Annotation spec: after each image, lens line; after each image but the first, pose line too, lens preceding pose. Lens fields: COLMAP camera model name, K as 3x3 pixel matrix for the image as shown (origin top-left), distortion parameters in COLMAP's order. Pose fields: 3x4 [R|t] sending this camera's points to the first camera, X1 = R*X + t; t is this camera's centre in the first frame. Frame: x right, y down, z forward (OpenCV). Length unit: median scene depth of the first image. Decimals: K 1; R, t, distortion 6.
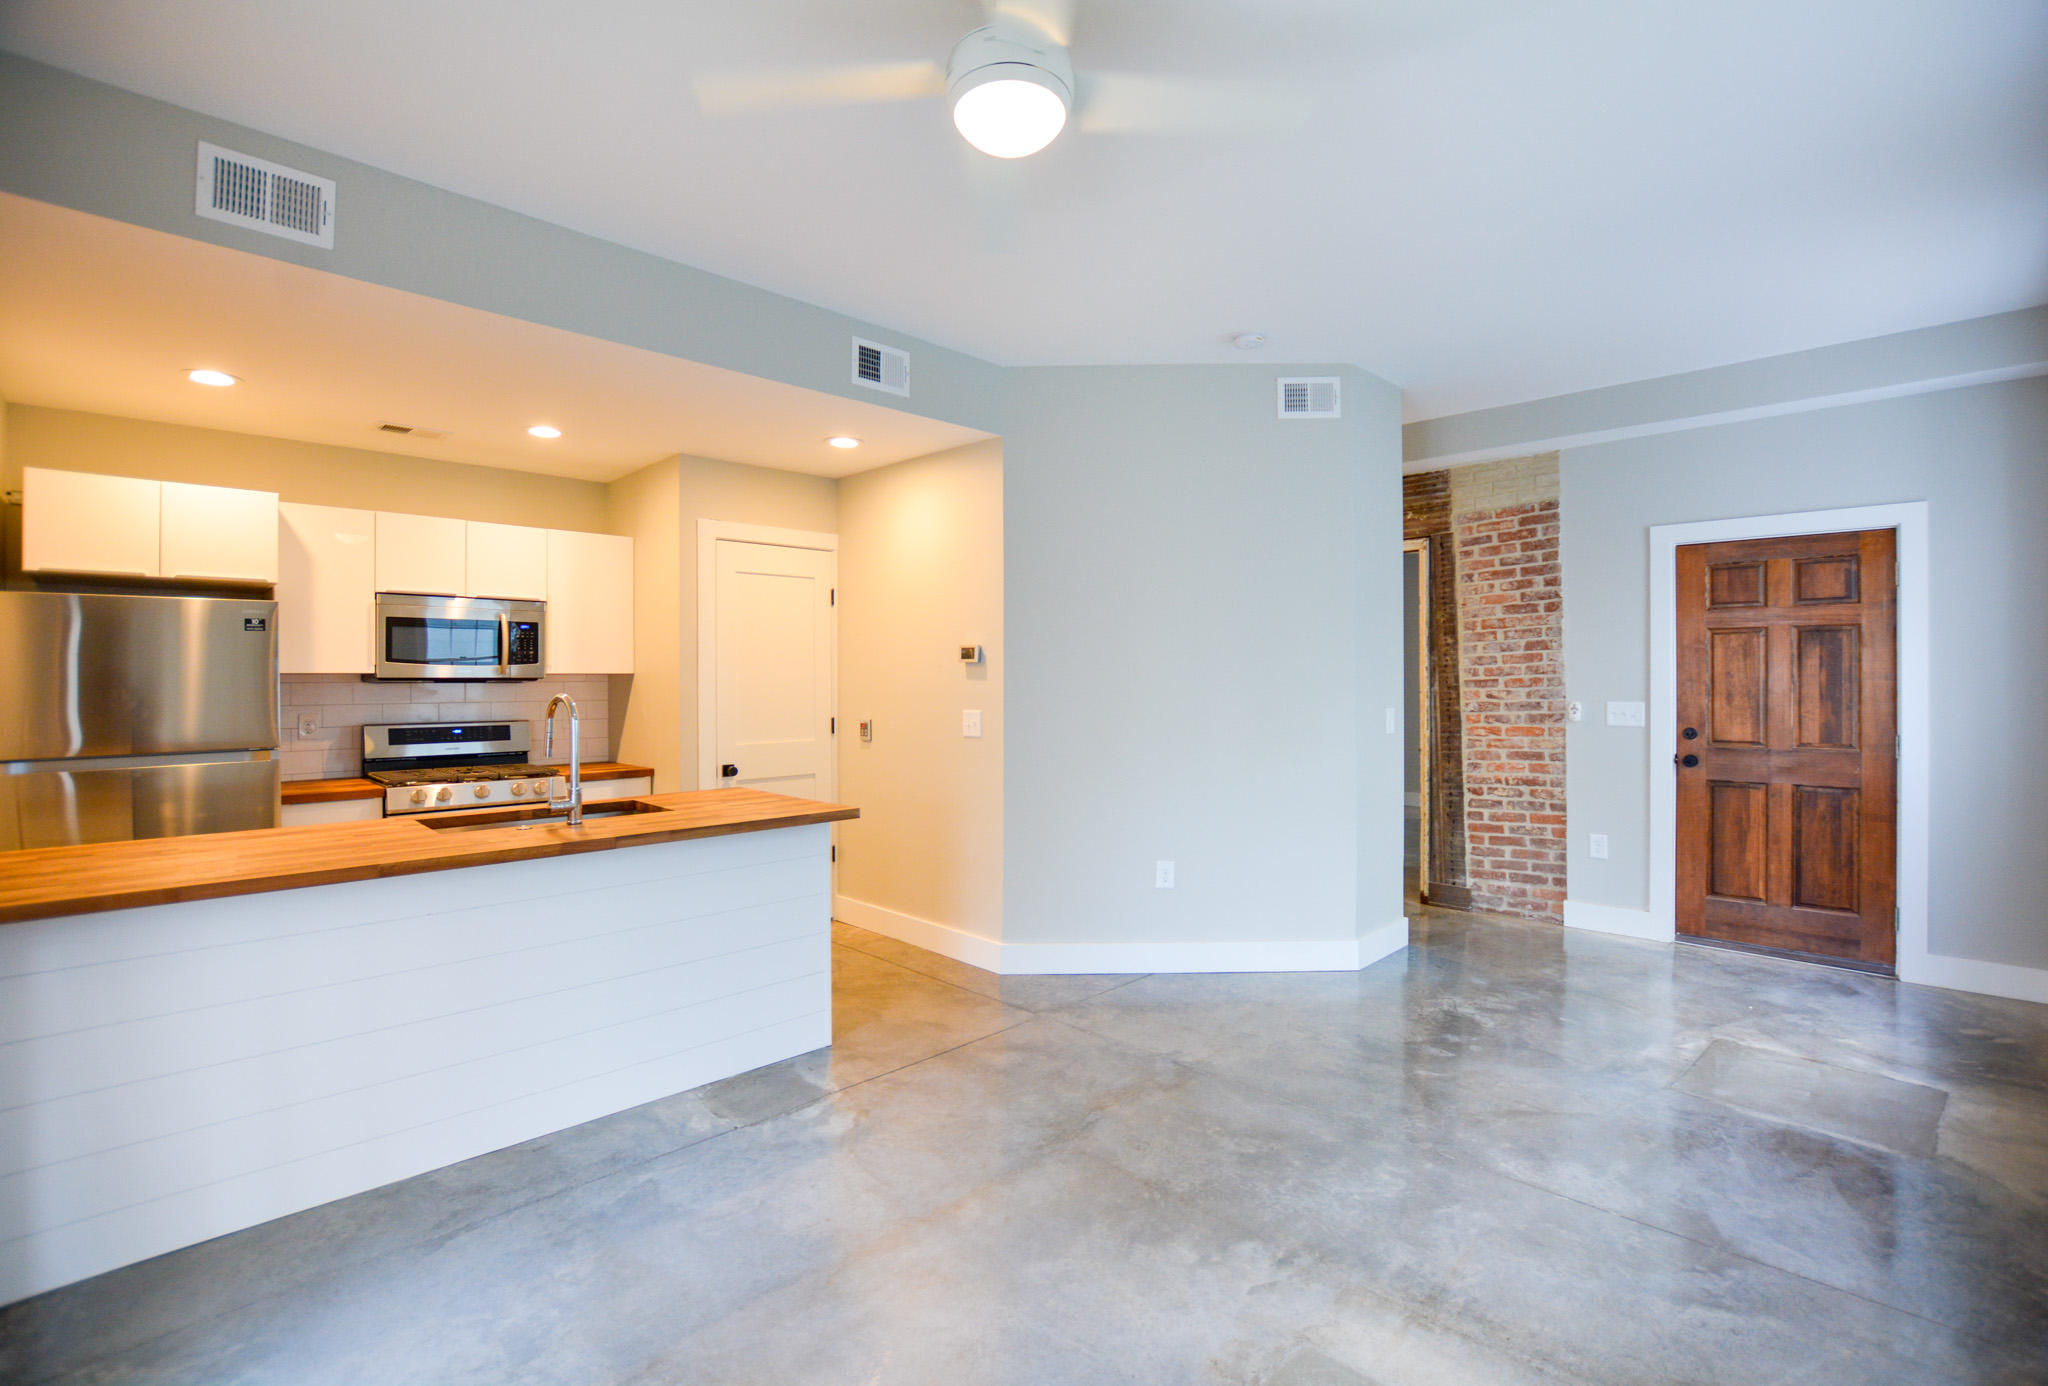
lens RADIAL K [[912.4, 0, 1031.7], [0, 912.4, 673.9], [0, 0, 1]] dist [-0.027412, 0.000894]
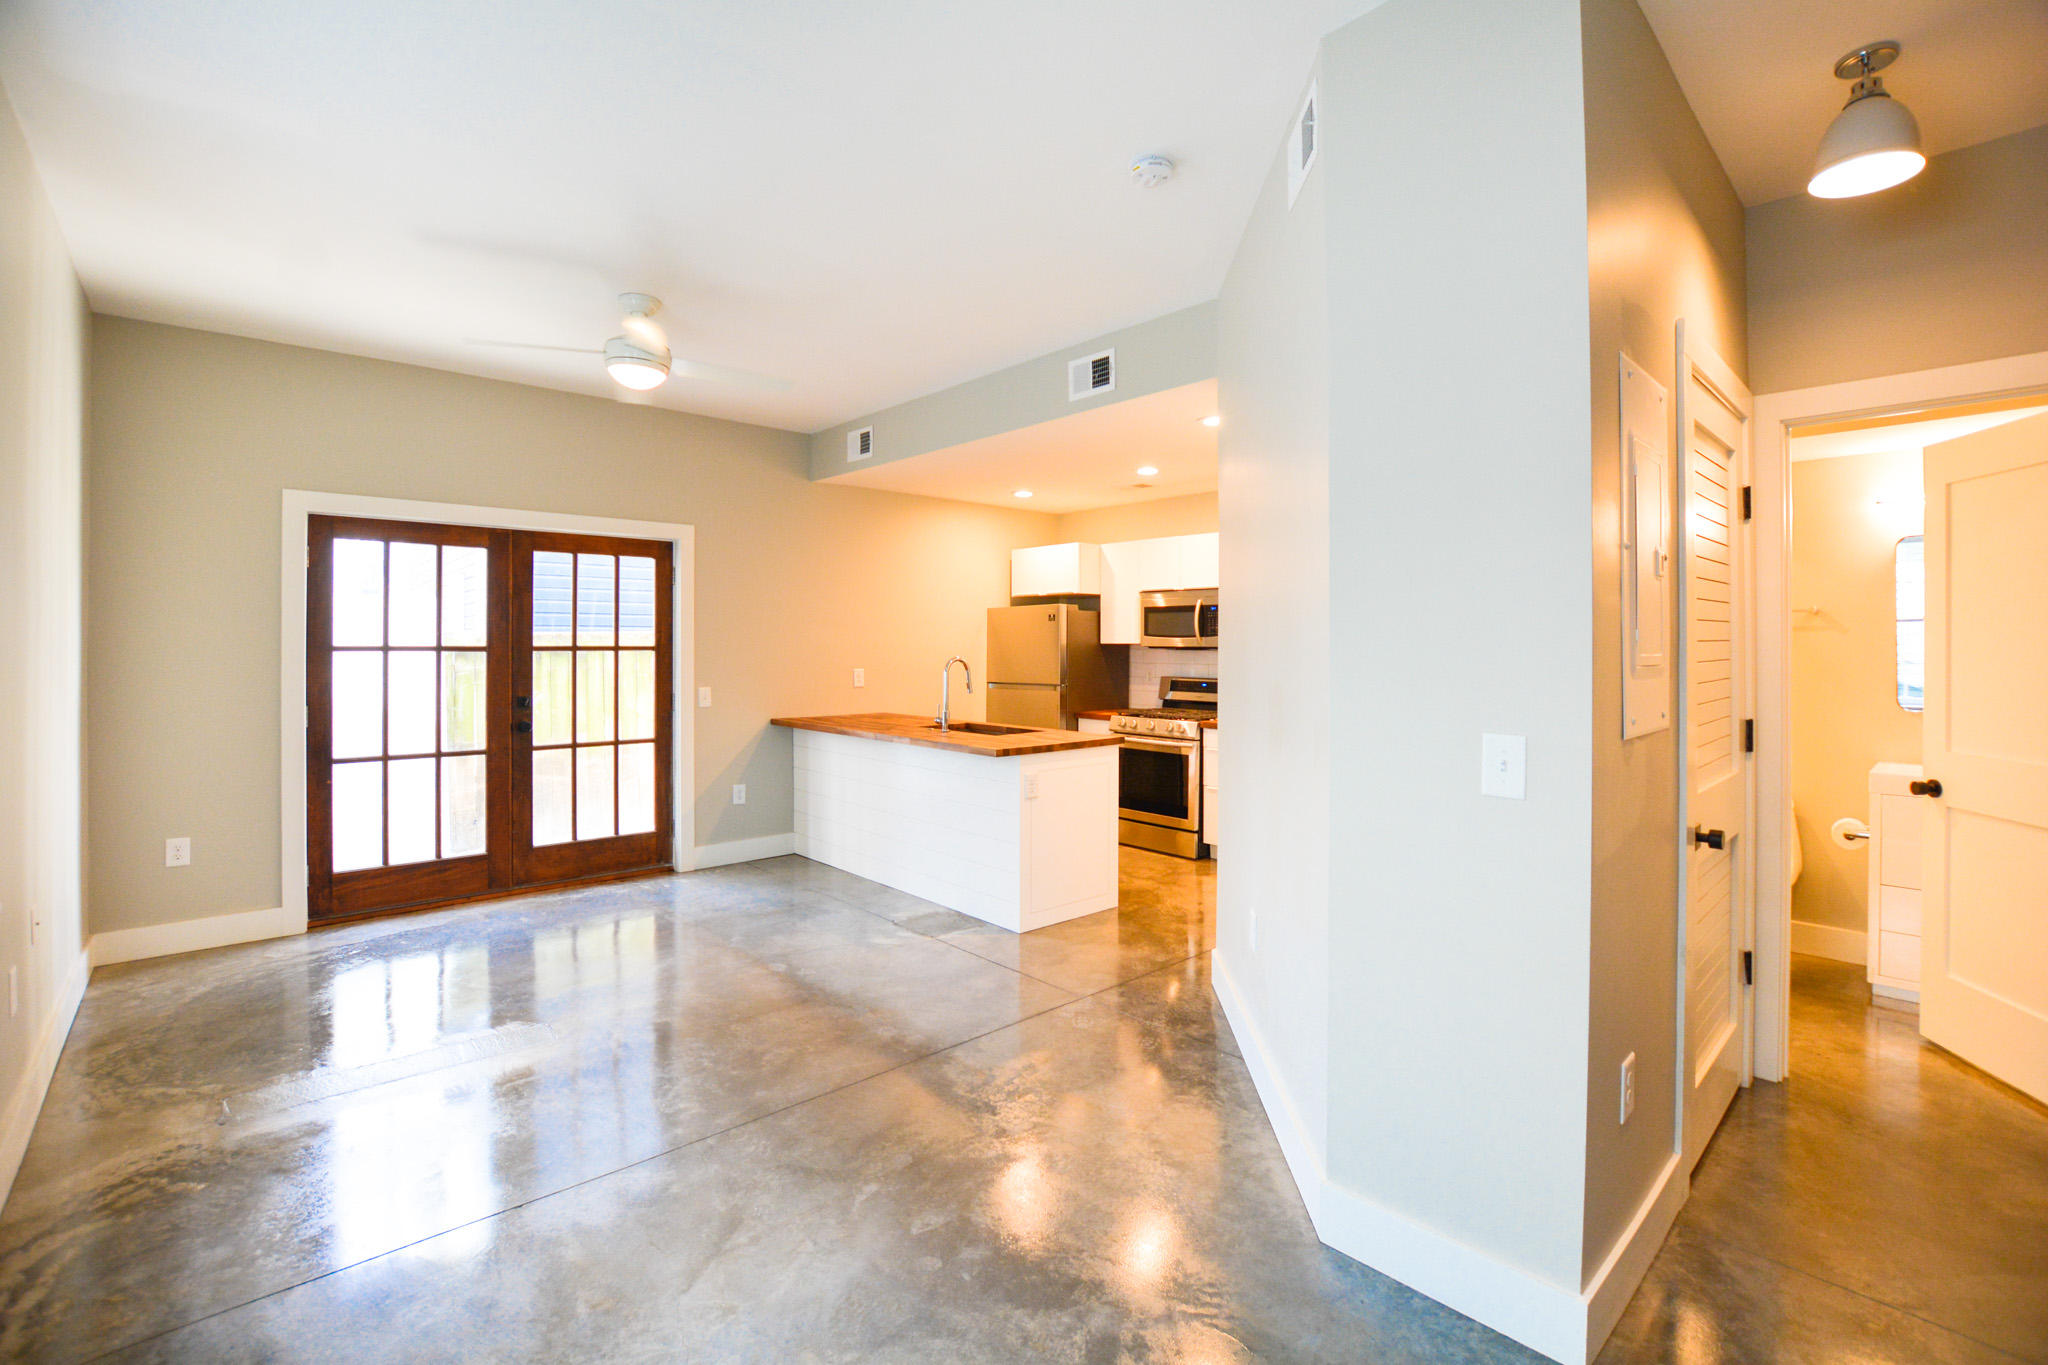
lens RADIAL K [[933.6, 0, 1049.0], [0, 933.6, 641.3], [0, 0, 1]] dist [-0.031568, 0.003965]
pose [[-0.038977, 0.000557, -0.999240, 1.009878], [0.002710, 0.999996, 0.000452, -0.006460], [0.999236, -0.002690, -0.038979, 1.004217]]
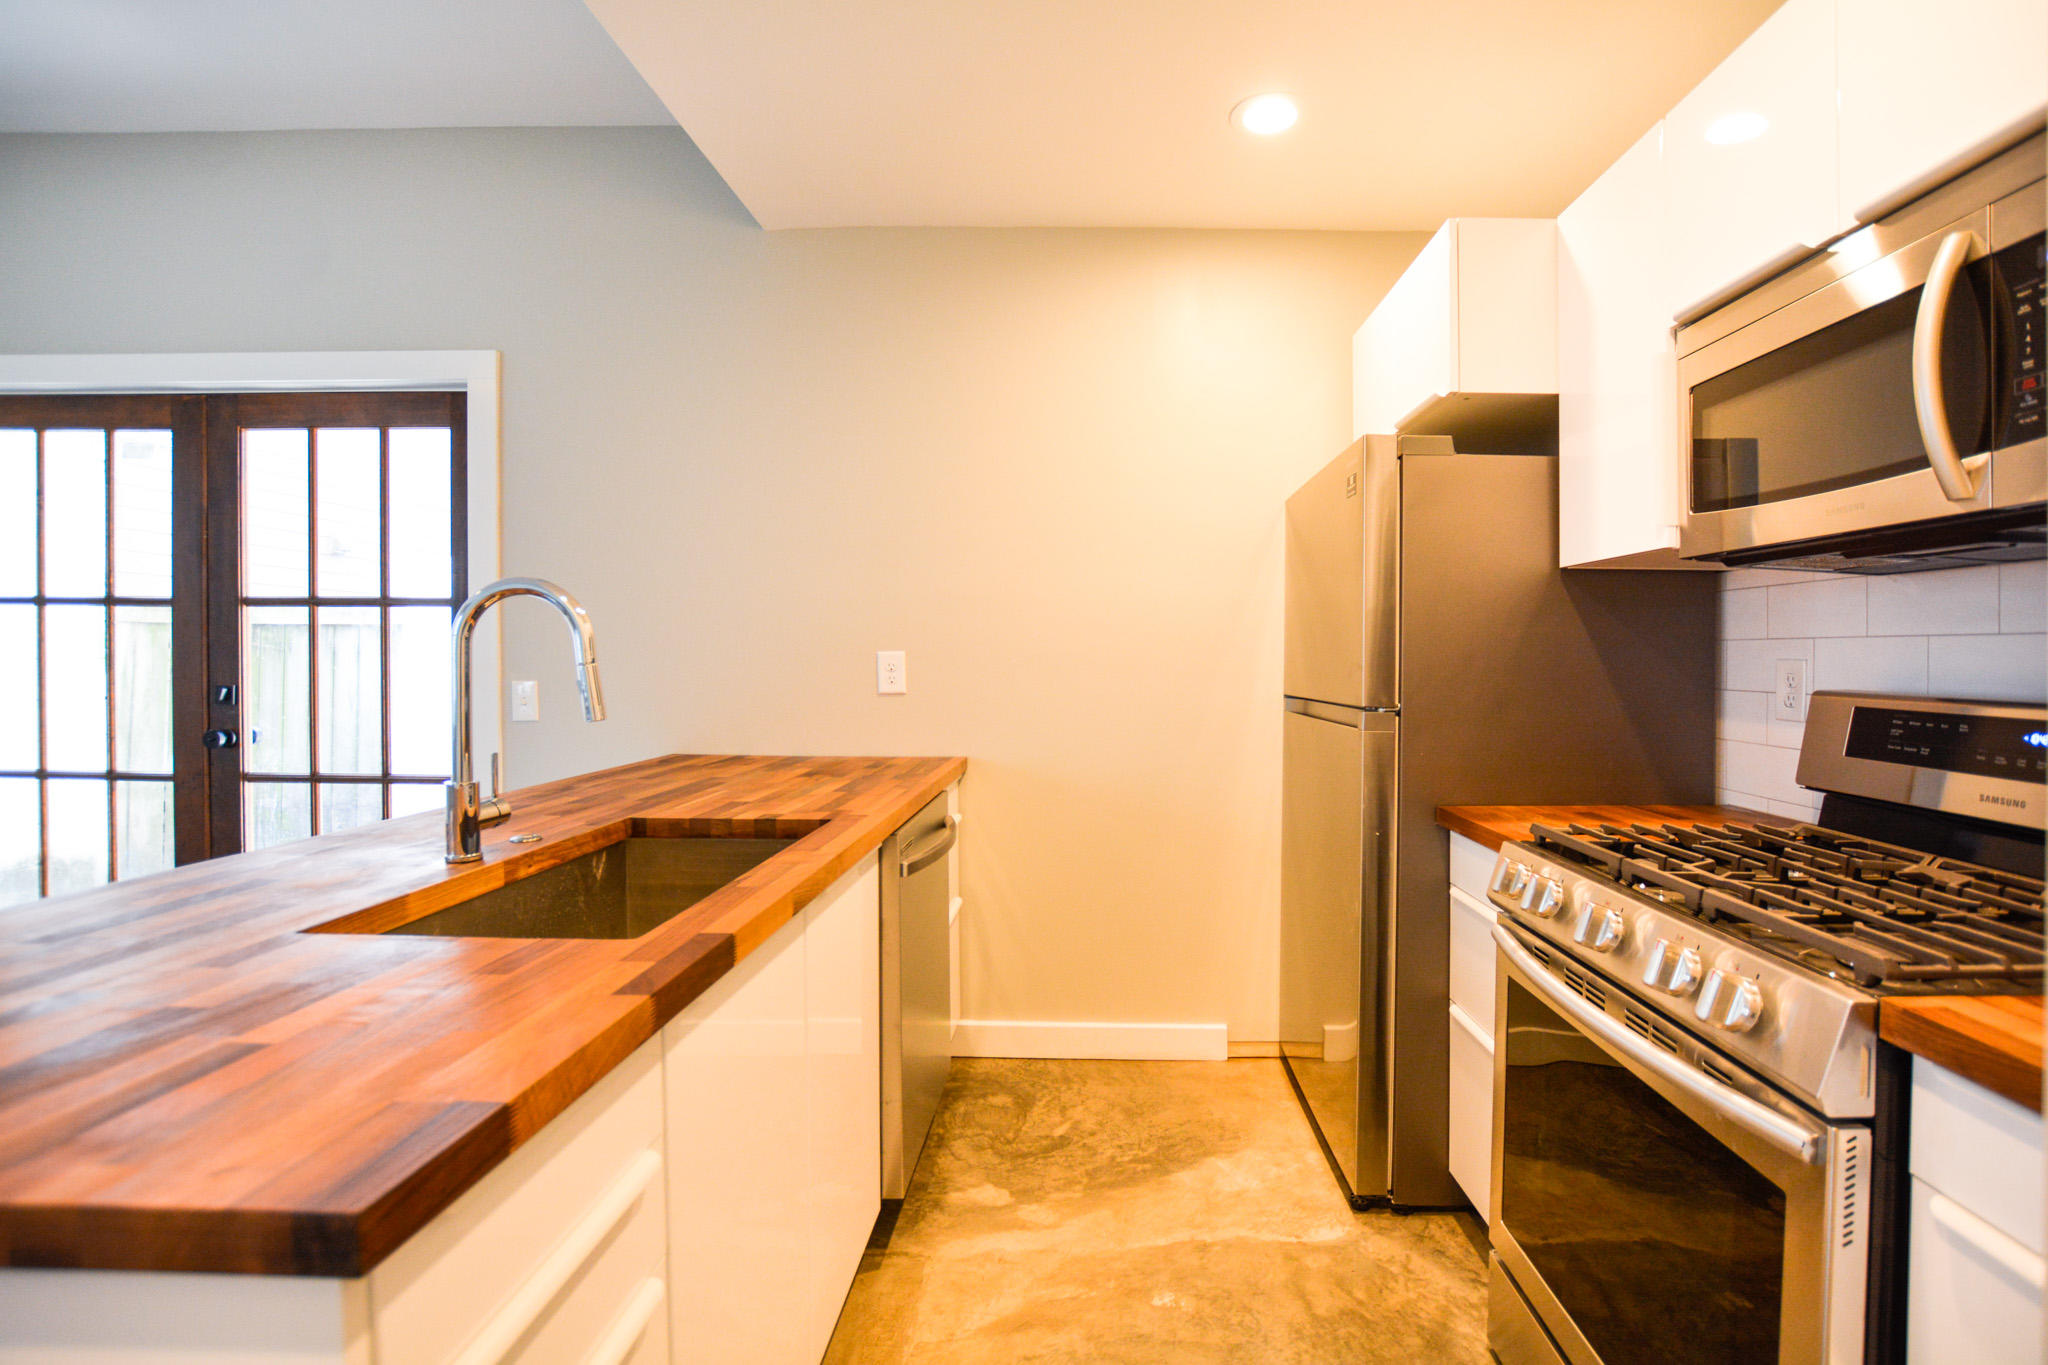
lens RADIAL K [[933.6, 0, 1089.0], [0, 933.6, 648.2], [0, 0, 1]] dist [-0.031568, 0.003965]
pose [[-0.715238, -0.003532, -0.698872, -0.320663], [0.001480, 0.999977, -0.006568, 0.048175], [0.698880, -0.005732, -0.715216, 1.225312]]
